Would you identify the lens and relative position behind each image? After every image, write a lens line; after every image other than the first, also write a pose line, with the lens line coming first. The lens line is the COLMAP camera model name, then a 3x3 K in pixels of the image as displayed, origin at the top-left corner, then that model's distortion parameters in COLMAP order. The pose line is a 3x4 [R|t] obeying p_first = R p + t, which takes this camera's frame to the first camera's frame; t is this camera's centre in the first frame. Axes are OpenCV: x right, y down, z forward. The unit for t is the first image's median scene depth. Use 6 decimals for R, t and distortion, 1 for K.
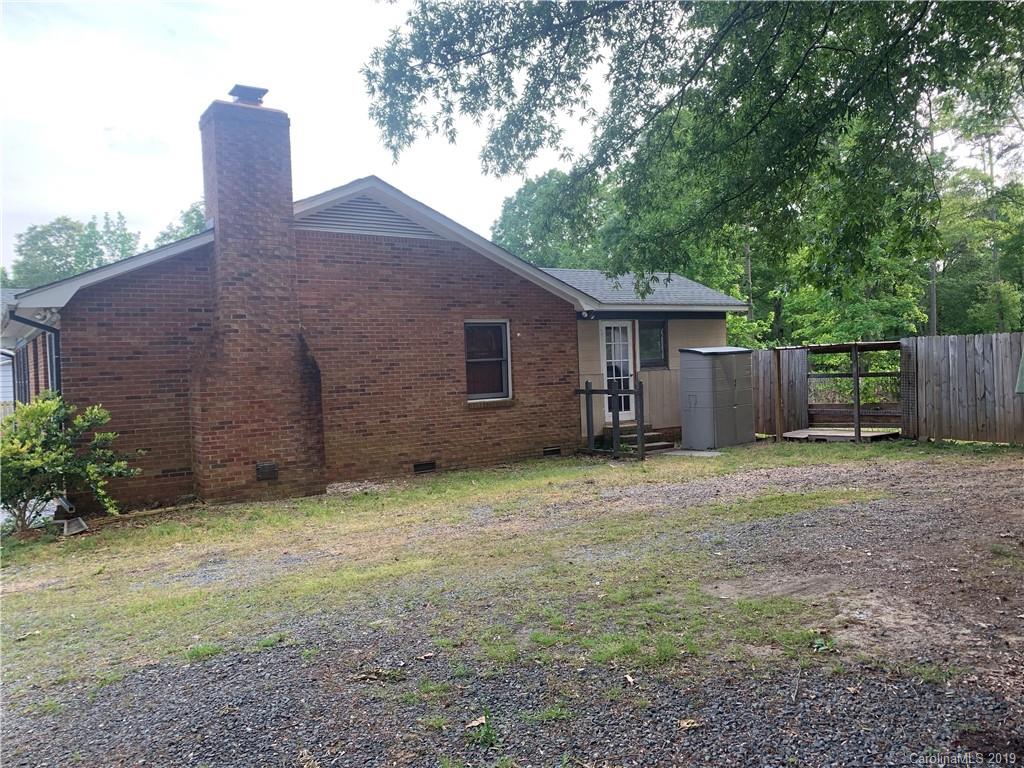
lens RADIAL K [[786.6, 0, 509.9], [0, 786.6, 383.9], [0, 0, 1]] dist [0.062571, -0.048569]
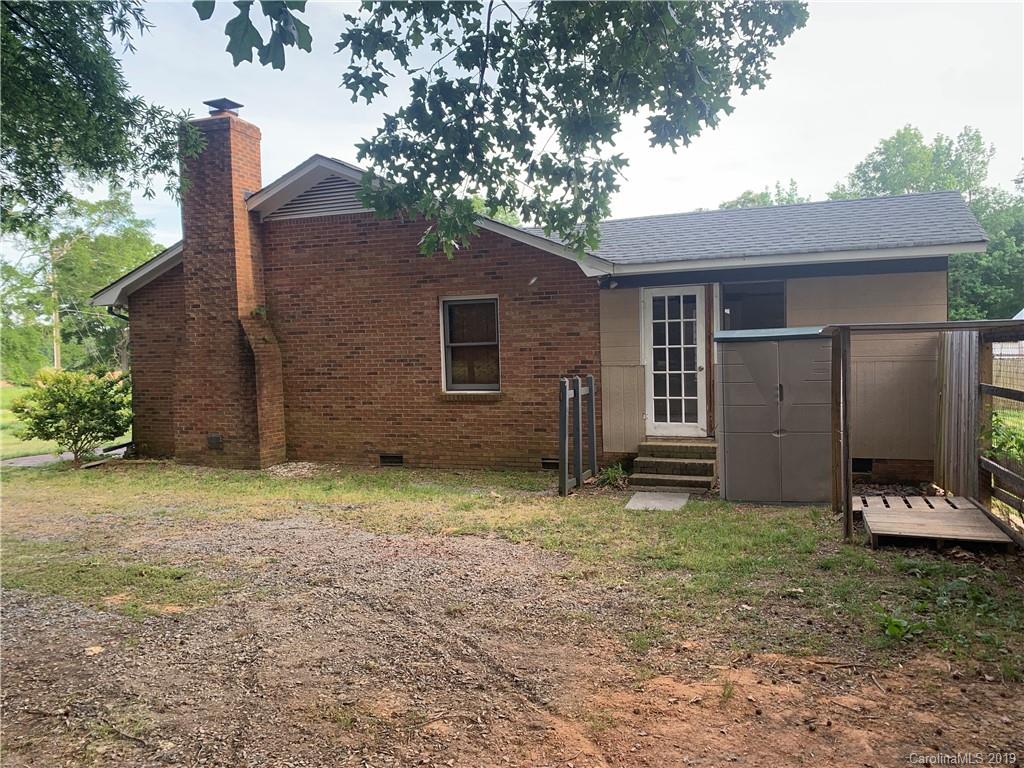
lens RADIAL K [[786.6, 0, 513.3], [0, 786.6, 383.6], [0, 0, 1]] dist [0.062571, -0.048569]
pose [[0.562122, 0.061715, -0.824749, 0.774455], [-0.019561, 0.997925, 0.061342, -0.045843], [0.826823, -0.018349, 0.562163, 0.637013]]
